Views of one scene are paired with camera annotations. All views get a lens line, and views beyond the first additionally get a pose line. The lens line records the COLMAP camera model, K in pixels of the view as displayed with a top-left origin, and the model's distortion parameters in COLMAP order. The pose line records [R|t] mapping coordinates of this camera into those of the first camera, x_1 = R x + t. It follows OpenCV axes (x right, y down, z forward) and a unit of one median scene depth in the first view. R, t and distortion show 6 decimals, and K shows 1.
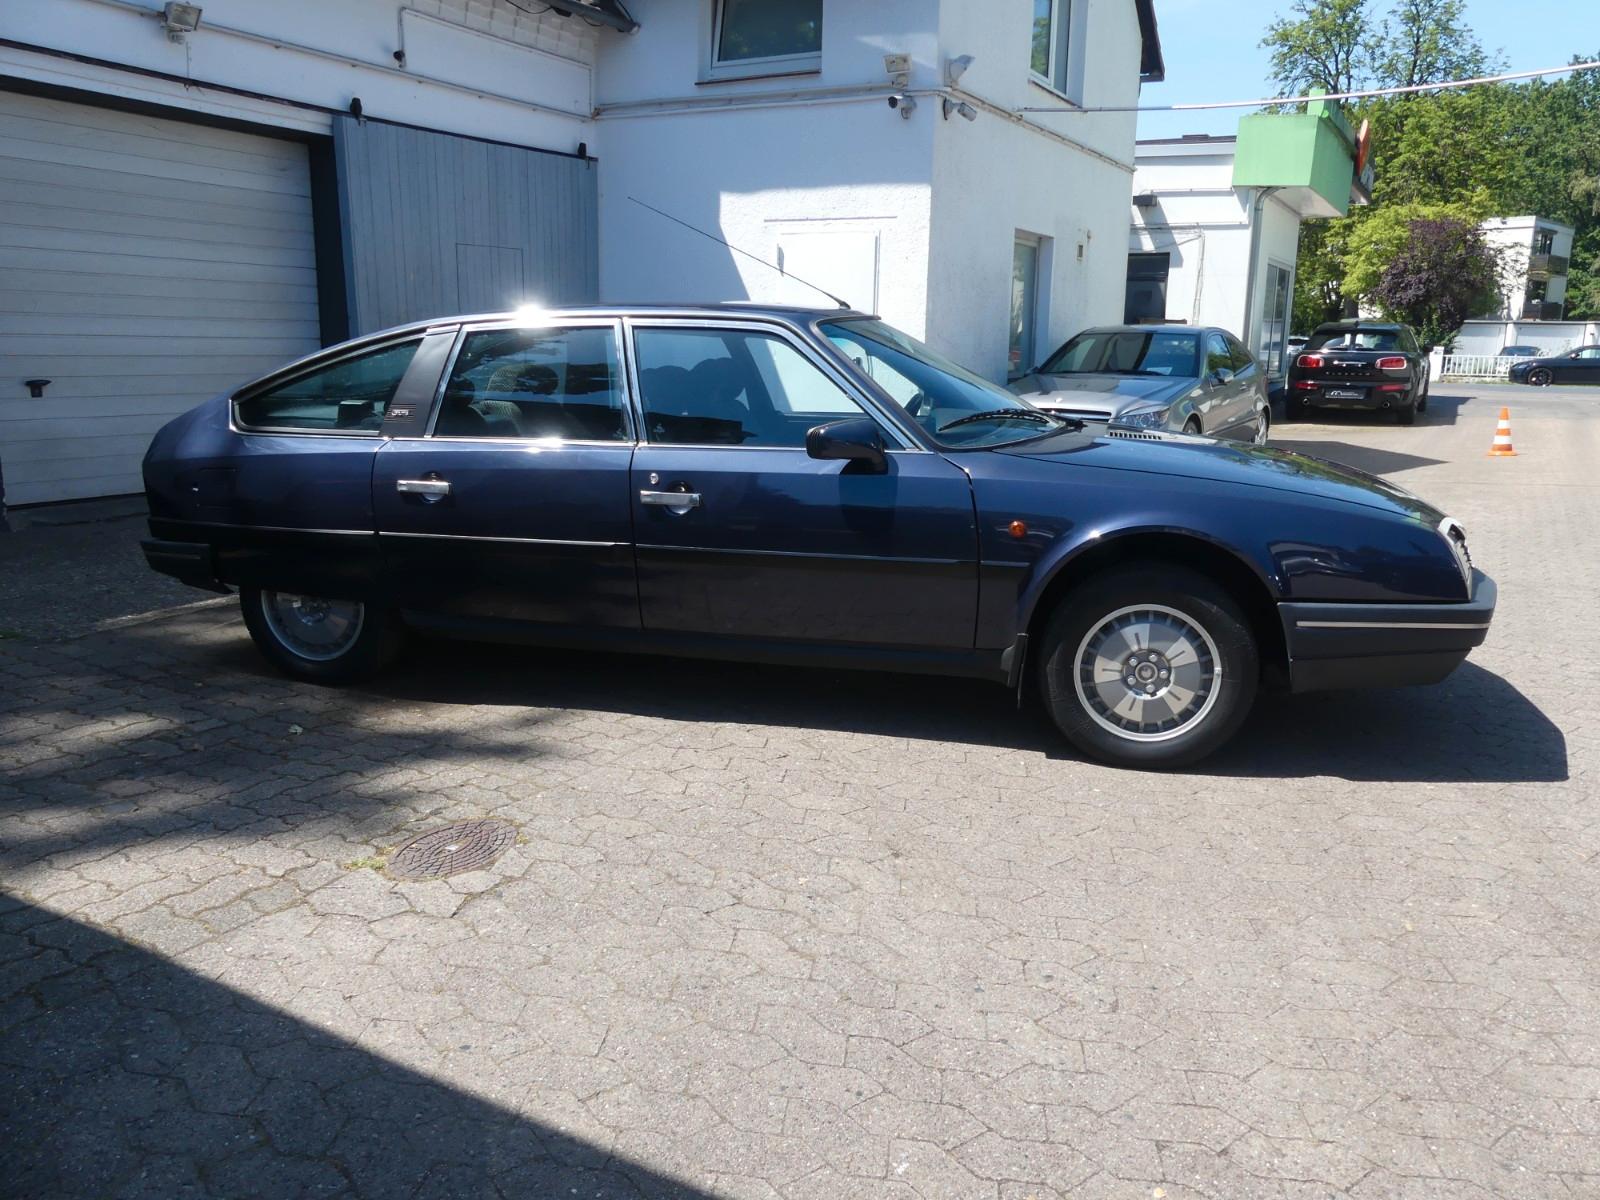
lens RADIAL K [[1194.8, 0, 817.5], [0, 1194.8, 590.0], [0, 0, 1]] dist [-0.020037, 0.016281]
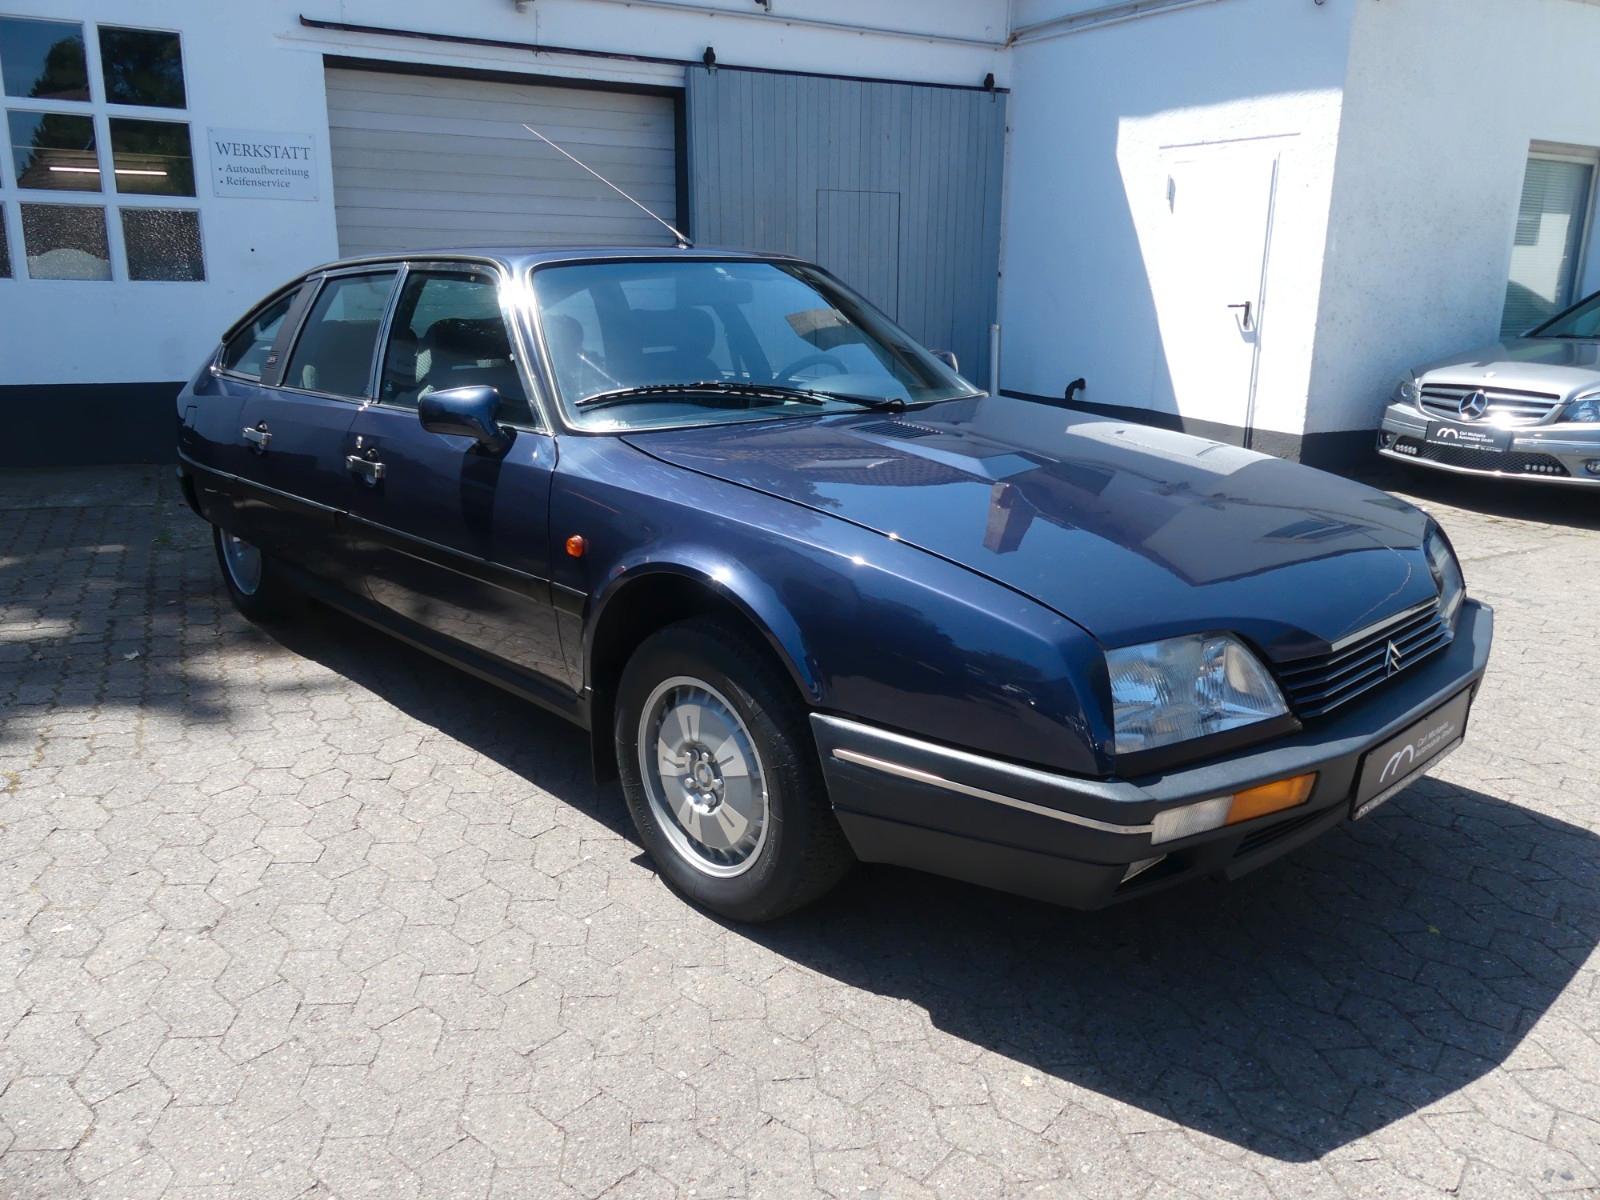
lens RADIAL K [[1188.7, 0, 800.0], [0, 1188.7, 600.0], [0, 0, 1]] dist [-0.011313, 0.008219]
pose [[0.839496, 0.138475, -0.525424, 0.661418], [-0.113342, 0.990337, 0.079910, -0.091241], [0.531413, -0.007531, 0.847080, 0.443868]]
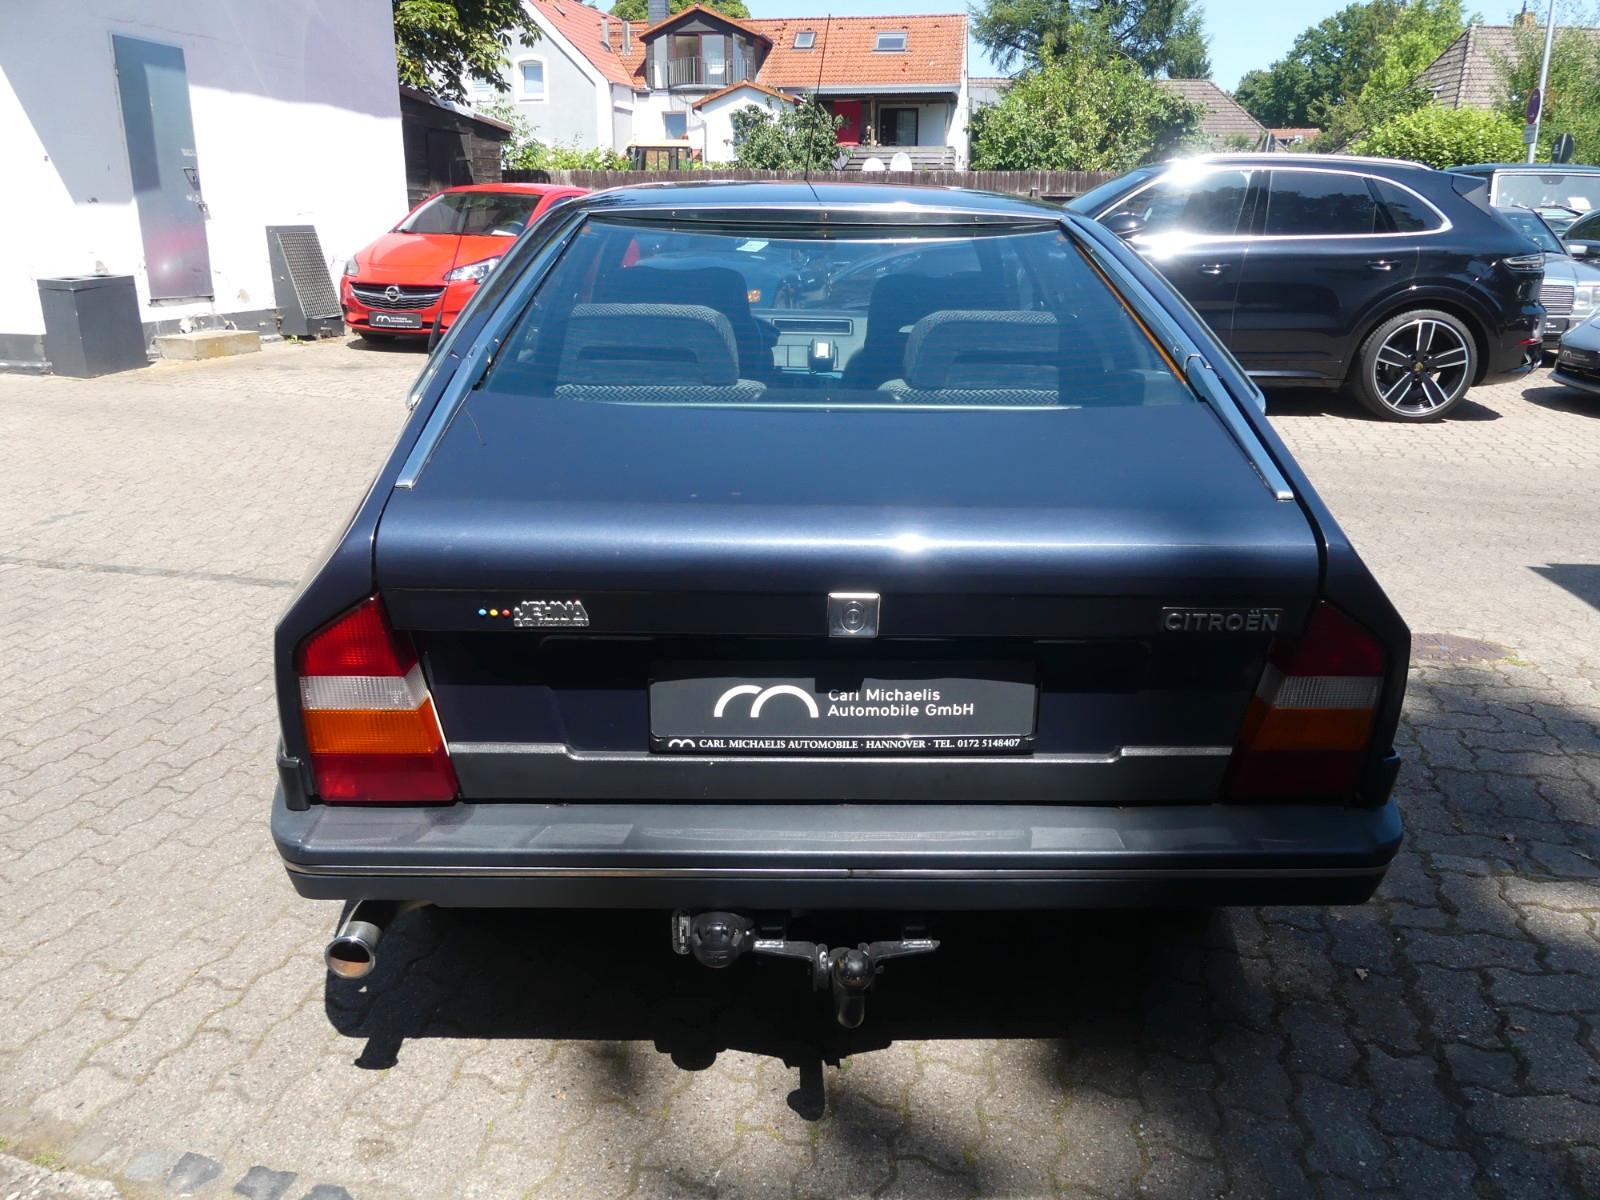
lens RADIAL K [[1194.8, 0, 817.5], [0, 1194.8, 590.0], [0, 0, 1]] dist [-0.020037, 0.016281]
pose [[-0.272392, -0.297574, 0.915015, -1.030396], [0.191013, 0.915324, 0.354538, -0.342041], [-0.943036, 0.271353, -0.192486, 1.507988]]
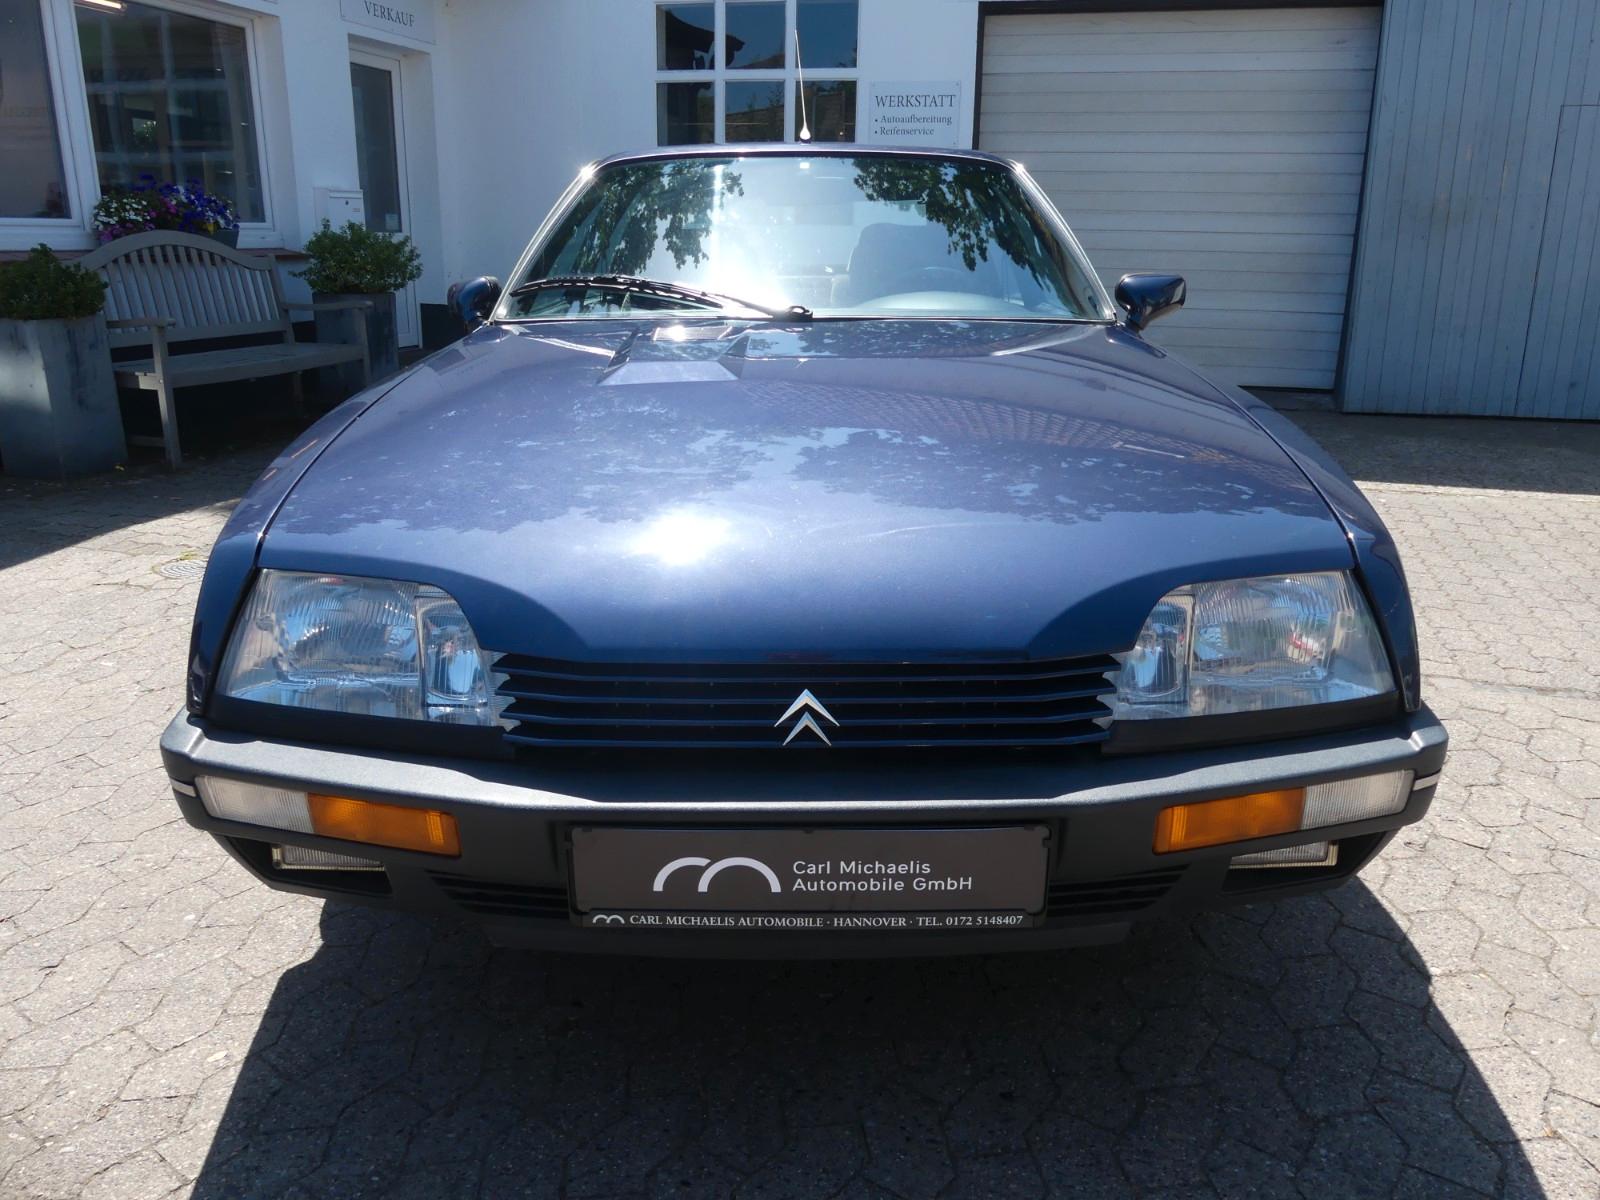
lens RADIAL K [[1194.8, 0, 817.5], [0, 1194.8, 590.0], [0, 0, 1]] dist [-0.020037, 0.016281]
pose [[0.243554, 0.265182, -0.932931, 0.947580], [-0.210948, 0.953353, 0.215916, -0.169470], [0.946669, 0.144213, 0.288133, 1.030976]]
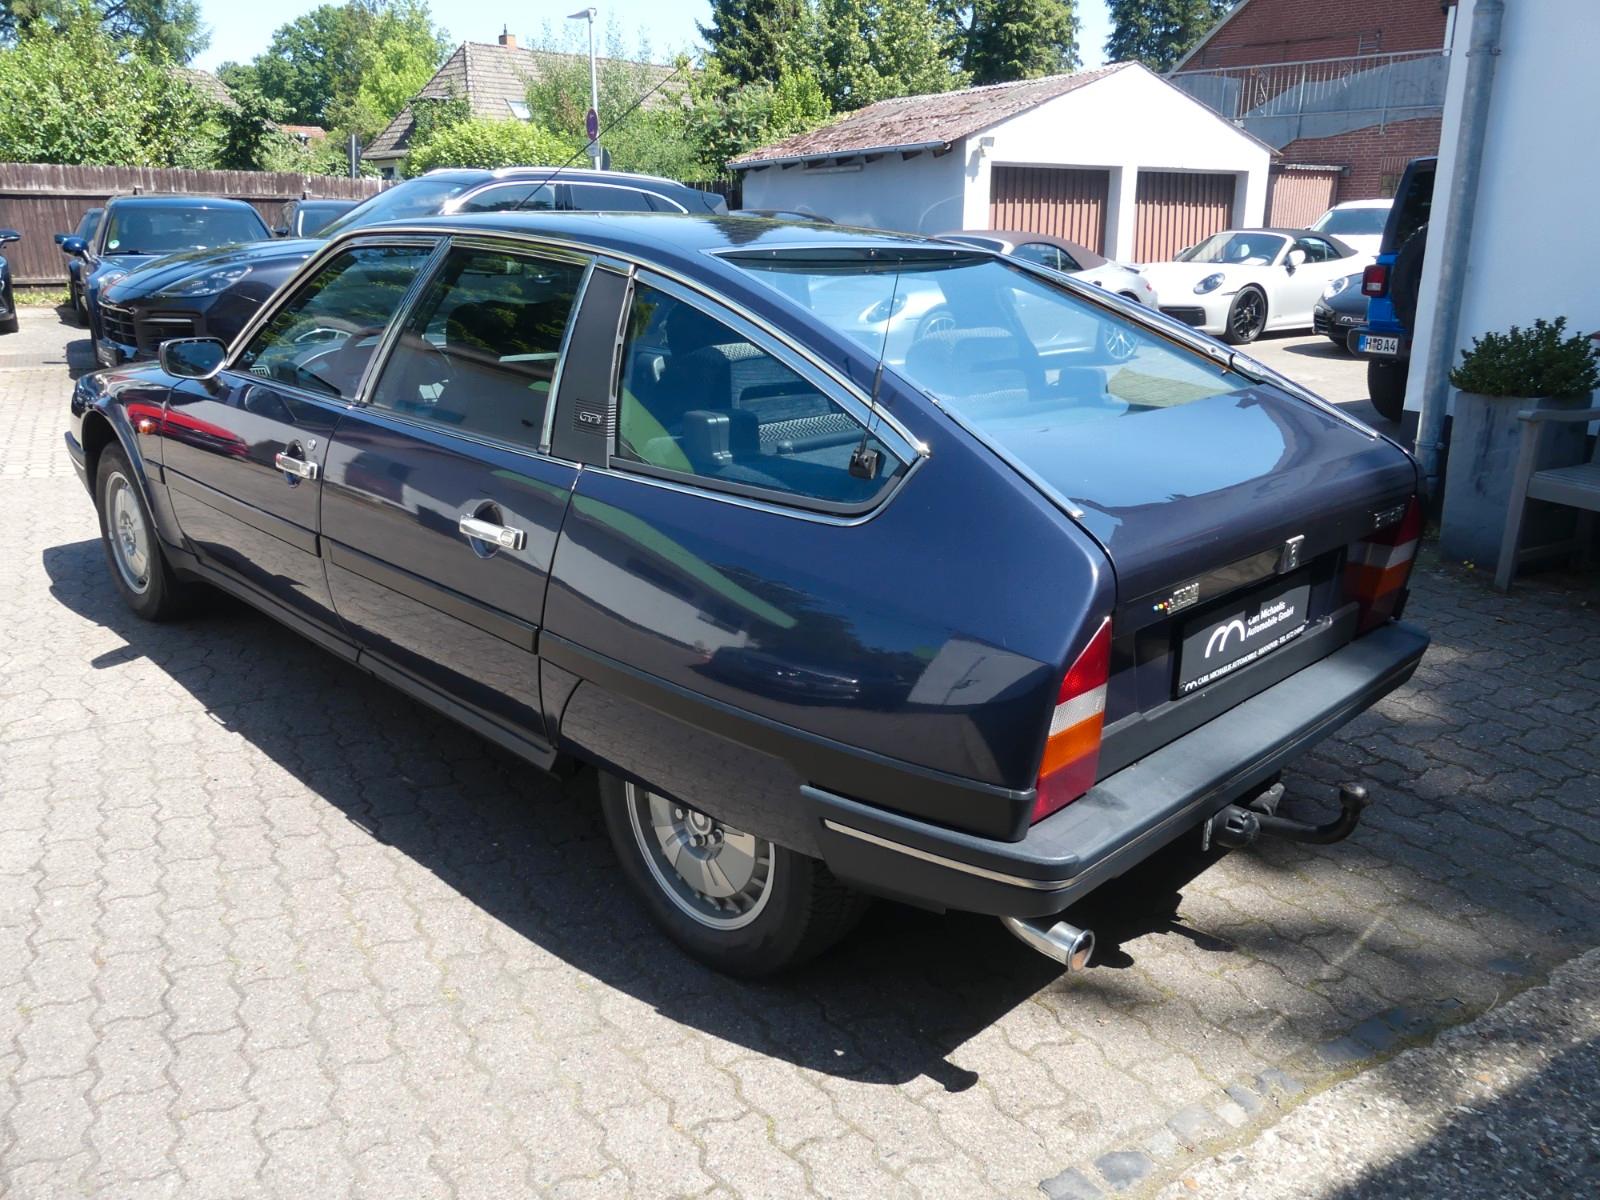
lens RADIAL K [[1194.8, 0, 817.5], [0, 1194.8, 590.0], [0, 0, 1]] dist [-0.020037, 0.016281]
pose [[-0.858569, -0.170269, 0.483599, -0.730558], [0.084362, 0.883469, 0.460832, -0.456938], [-0.505710, 0.436454, -0.744155, 1.983778]]
